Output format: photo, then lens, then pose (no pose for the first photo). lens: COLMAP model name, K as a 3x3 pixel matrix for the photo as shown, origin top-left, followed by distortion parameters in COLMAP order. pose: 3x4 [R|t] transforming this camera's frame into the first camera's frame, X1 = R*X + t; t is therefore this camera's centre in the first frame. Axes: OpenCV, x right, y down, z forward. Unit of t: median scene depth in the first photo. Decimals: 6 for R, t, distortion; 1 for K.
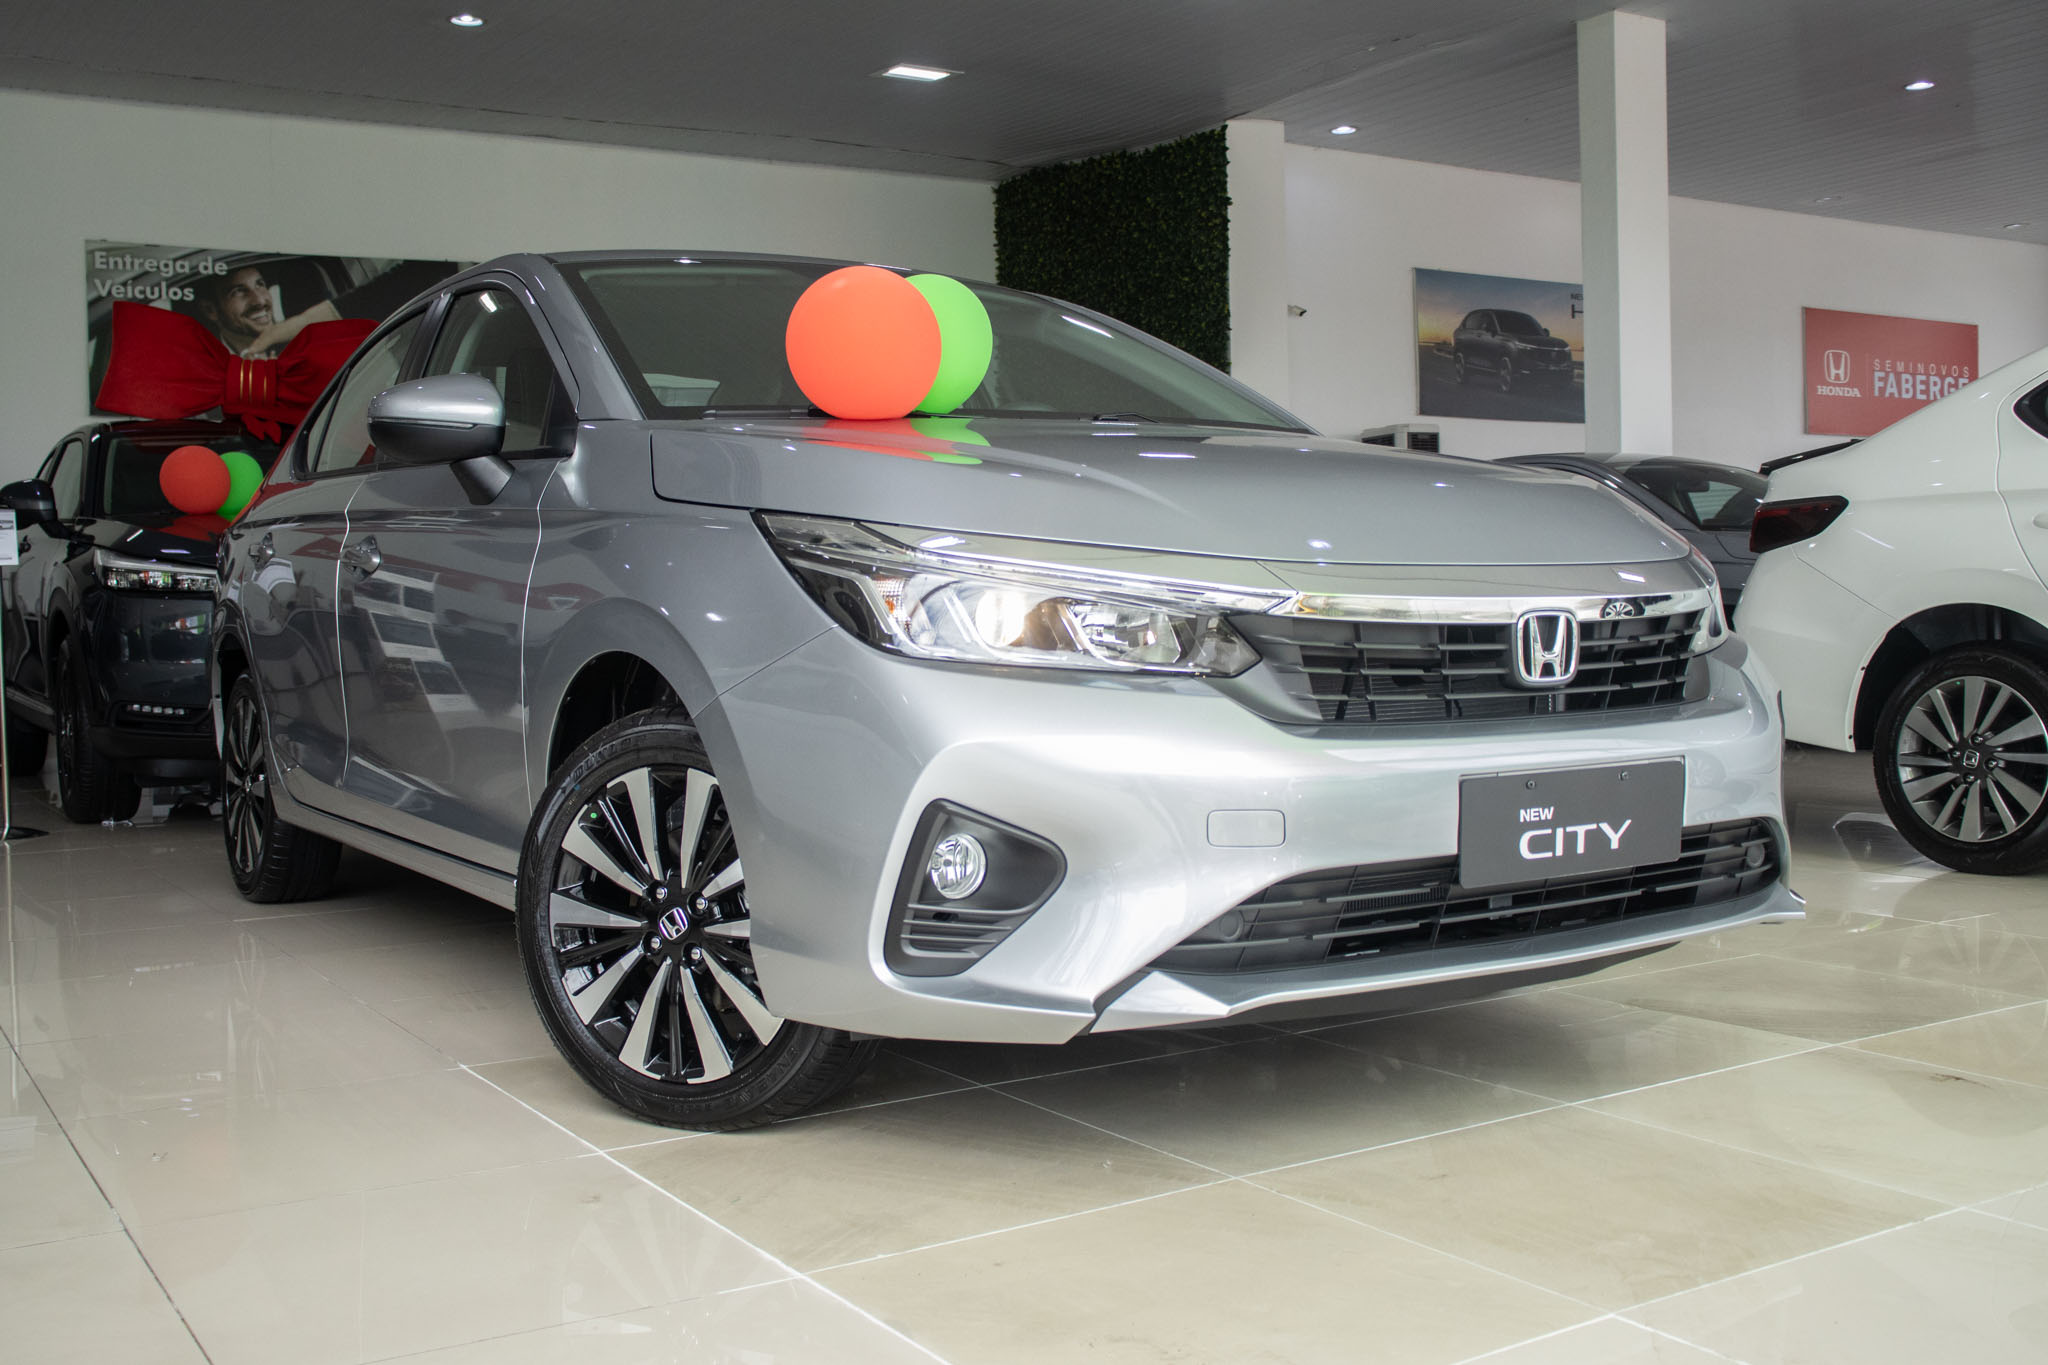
lens RADIAL K [[2013.6, 0, 1073.7], [0, 2013.6, 679.5], [0, 0, 1]] dist [-0.129797, 0.154603]
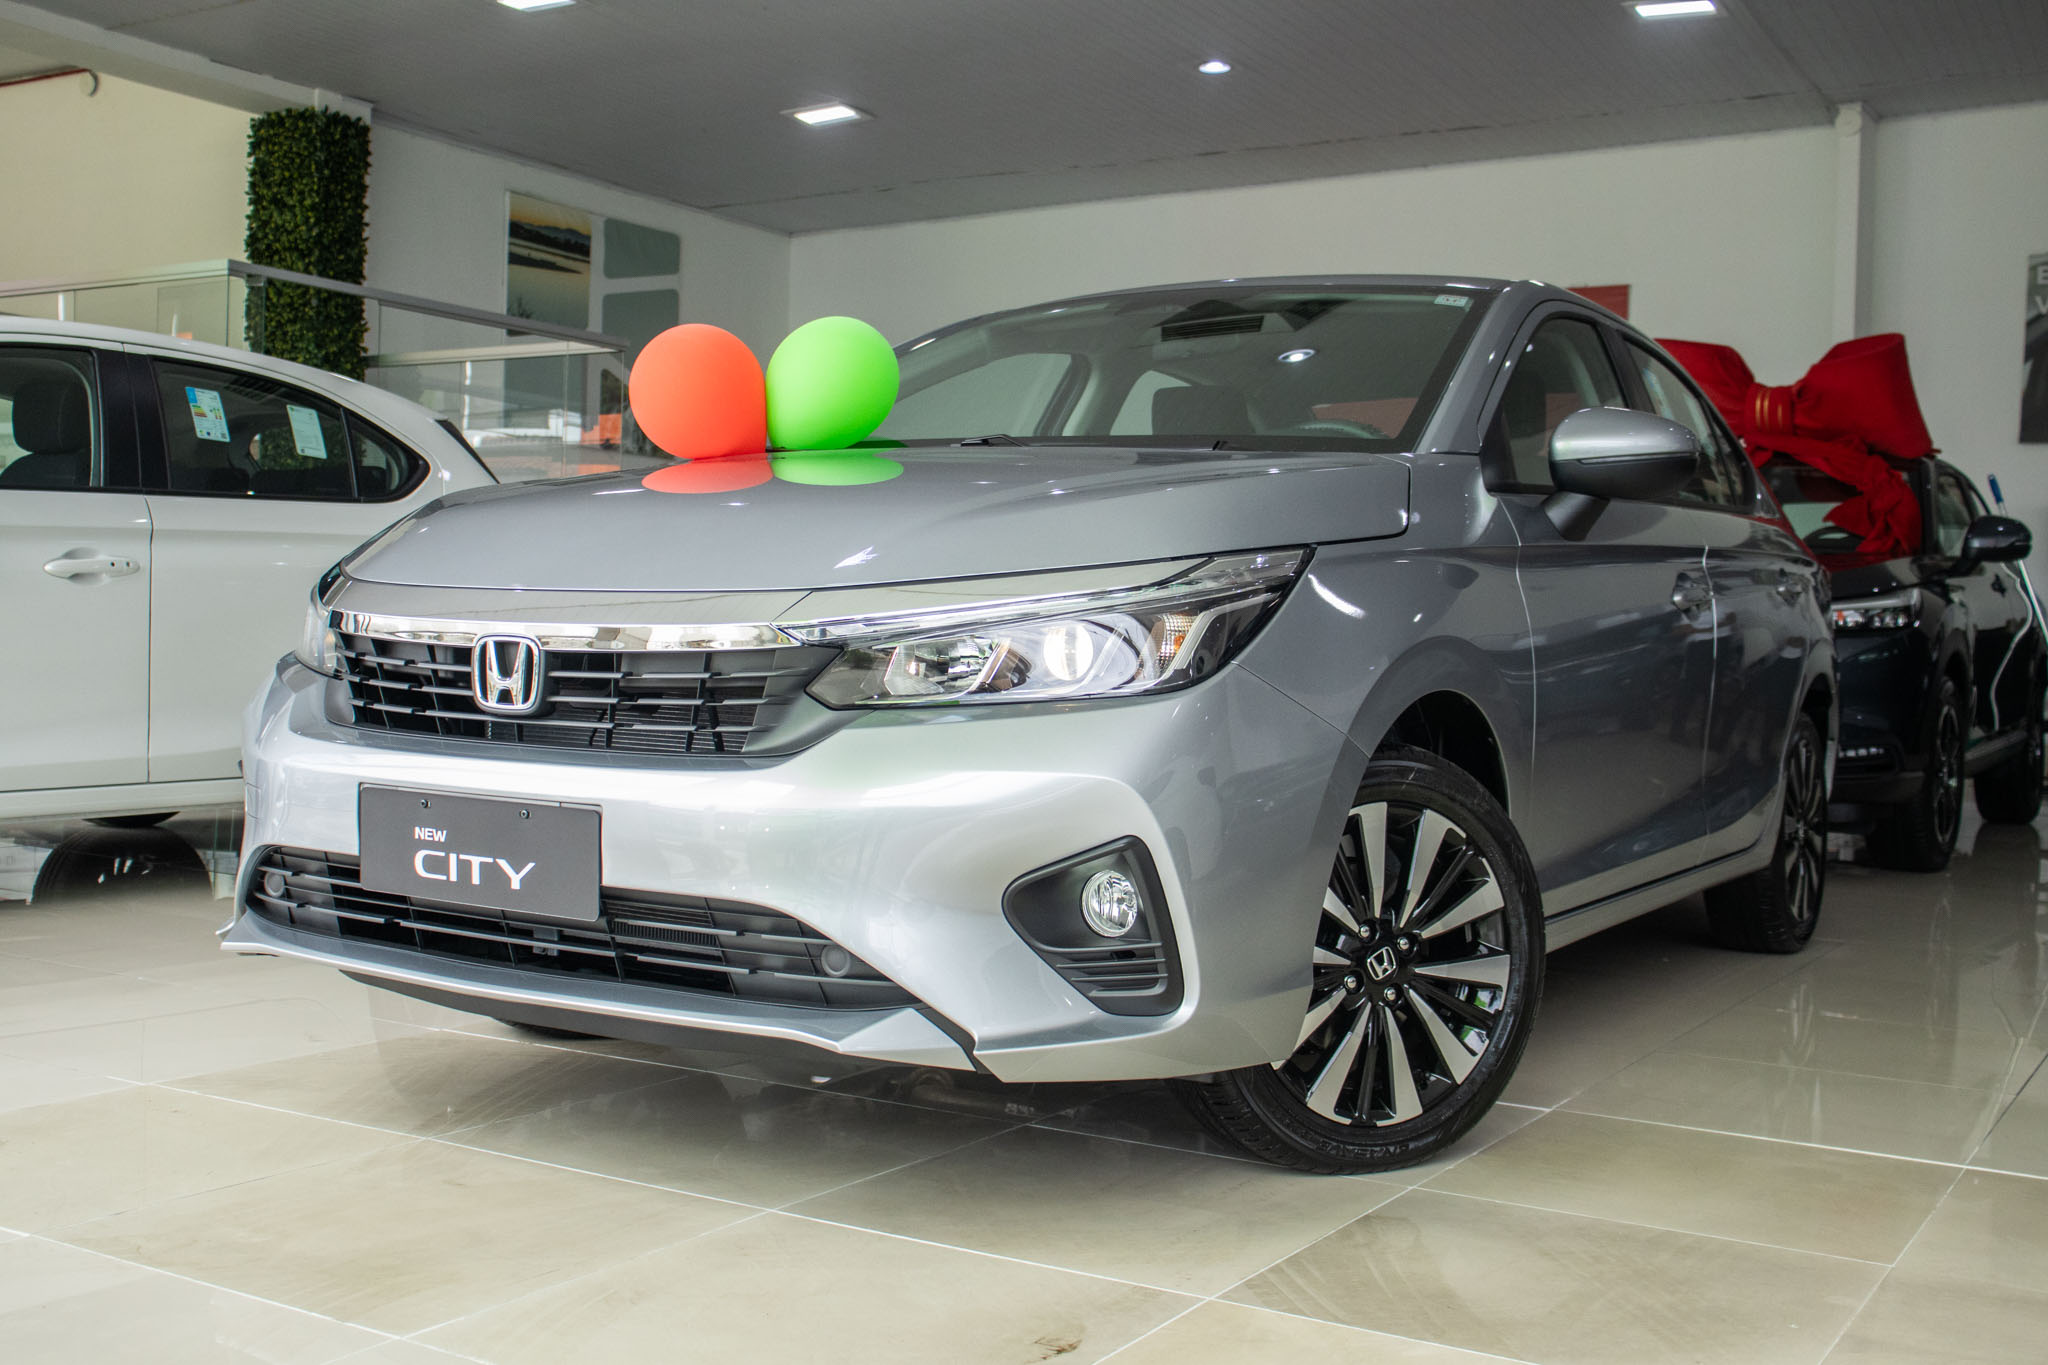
lens RADIAL K [[2094.1, 0, 1025.7], [0, 2094.1, 721.9], [0, 0, 1]] dist [0.014112, 0.016155]
pose [[0.413350, 0.071697, -0.907745, 1.258885], [-0.072967, 0.996298, 0.045465, -0.057040], [0.907644, 0.047443, 0.417051, 0.792809]]
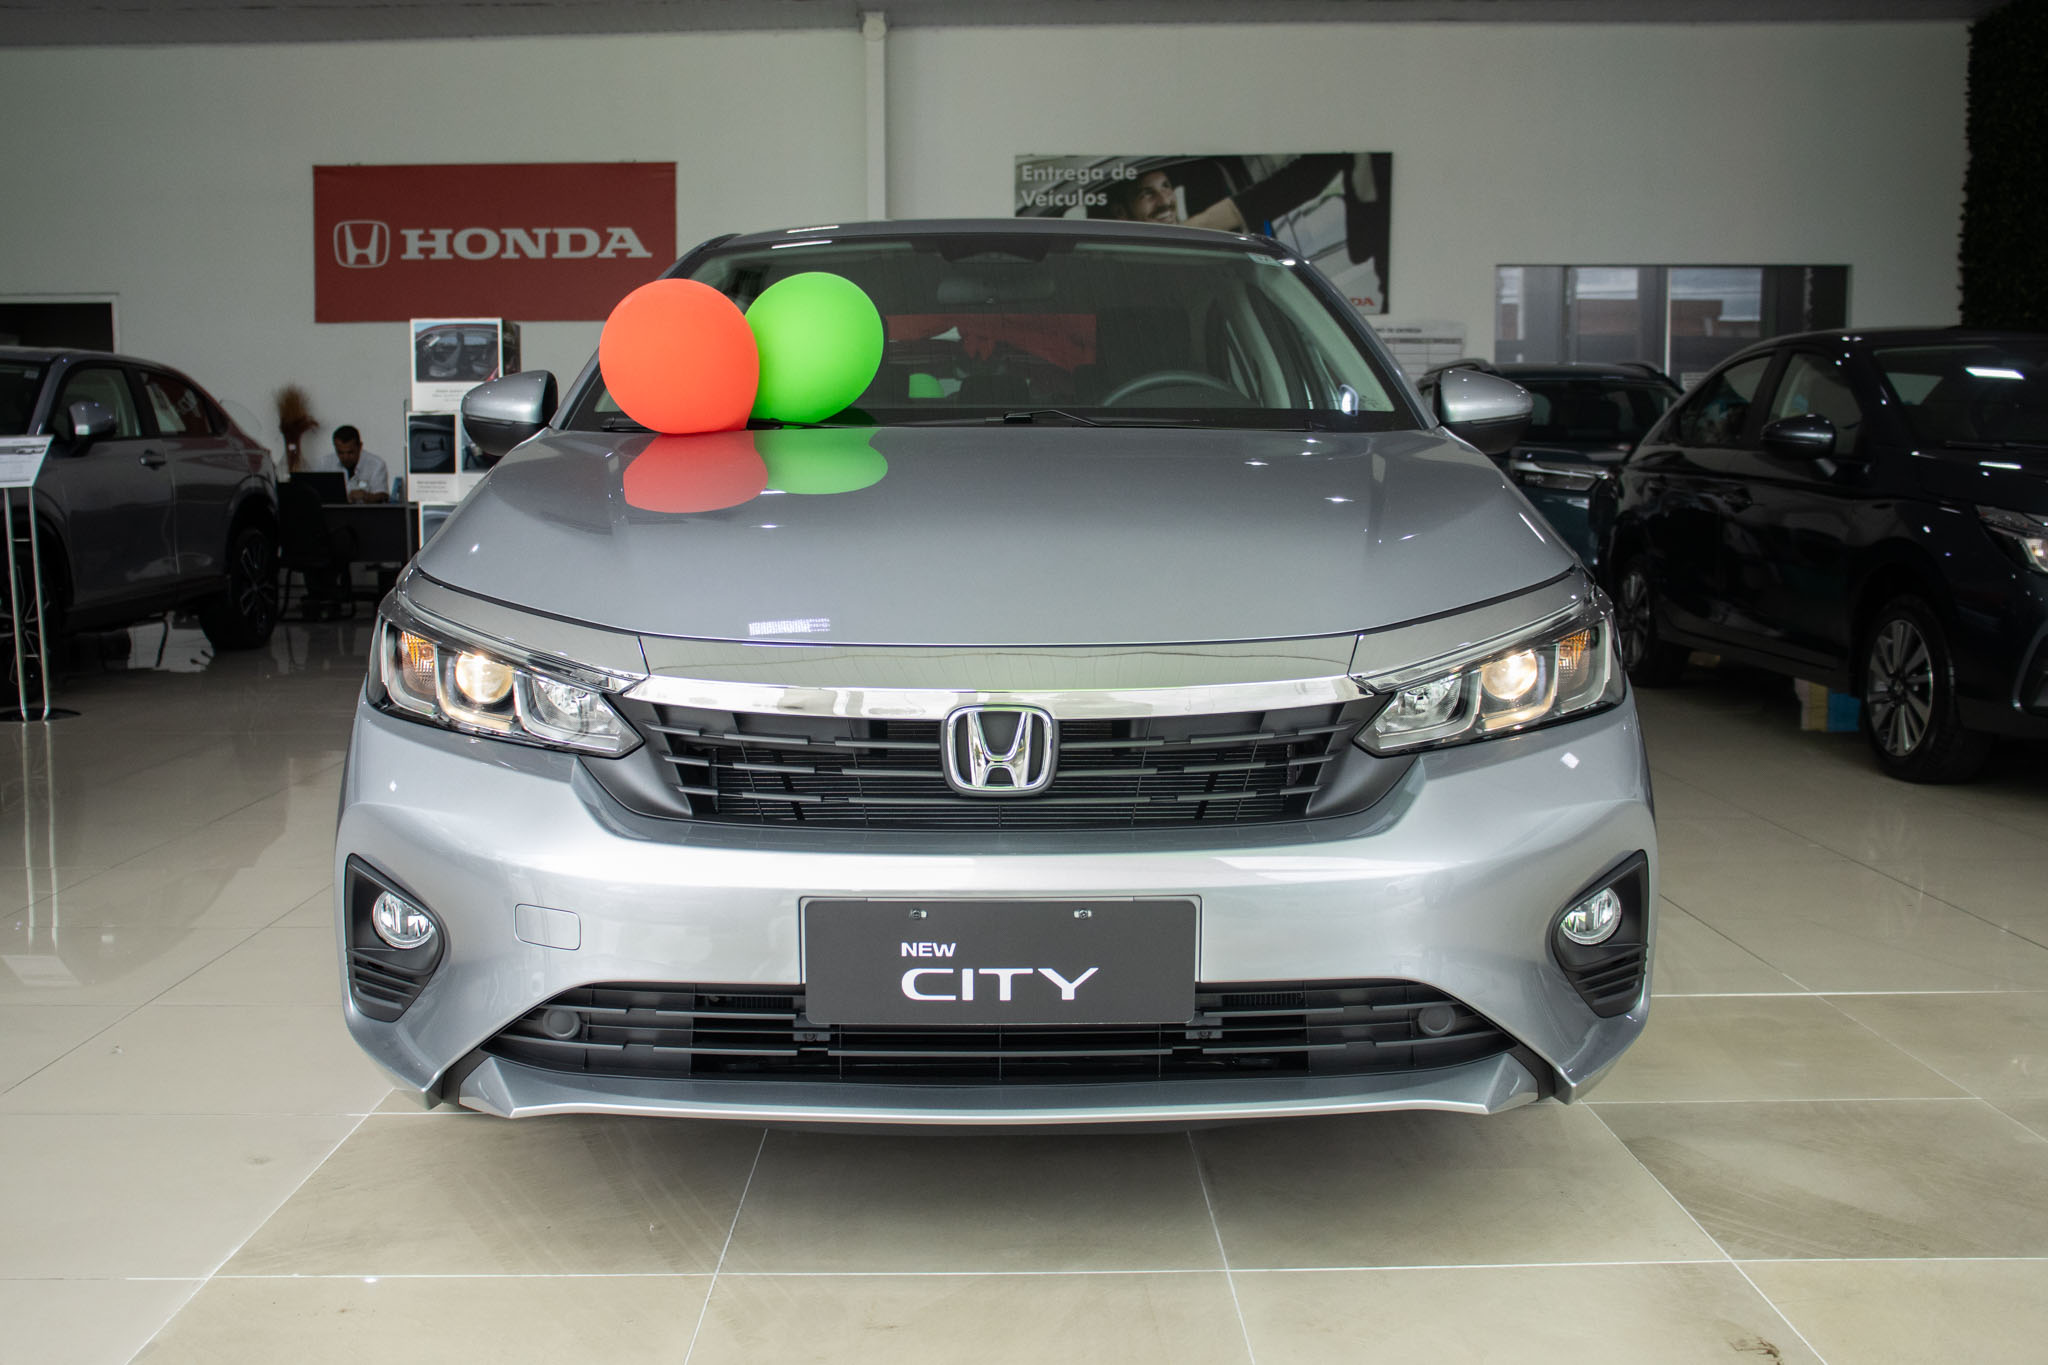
lens RADIAL K [[1984.7, 0, 1024.0], [0, 1984.7, 682.5], [0, 0, 1]] dist [-0.129238, 0.173040]
pose [[0.836199, 0.073842, -0.543432, 0.682065], [-0.033477, 0.995919, 0.083814, -0.111910], [0.547403, -0.051893, 0.835259, 0.313940]]
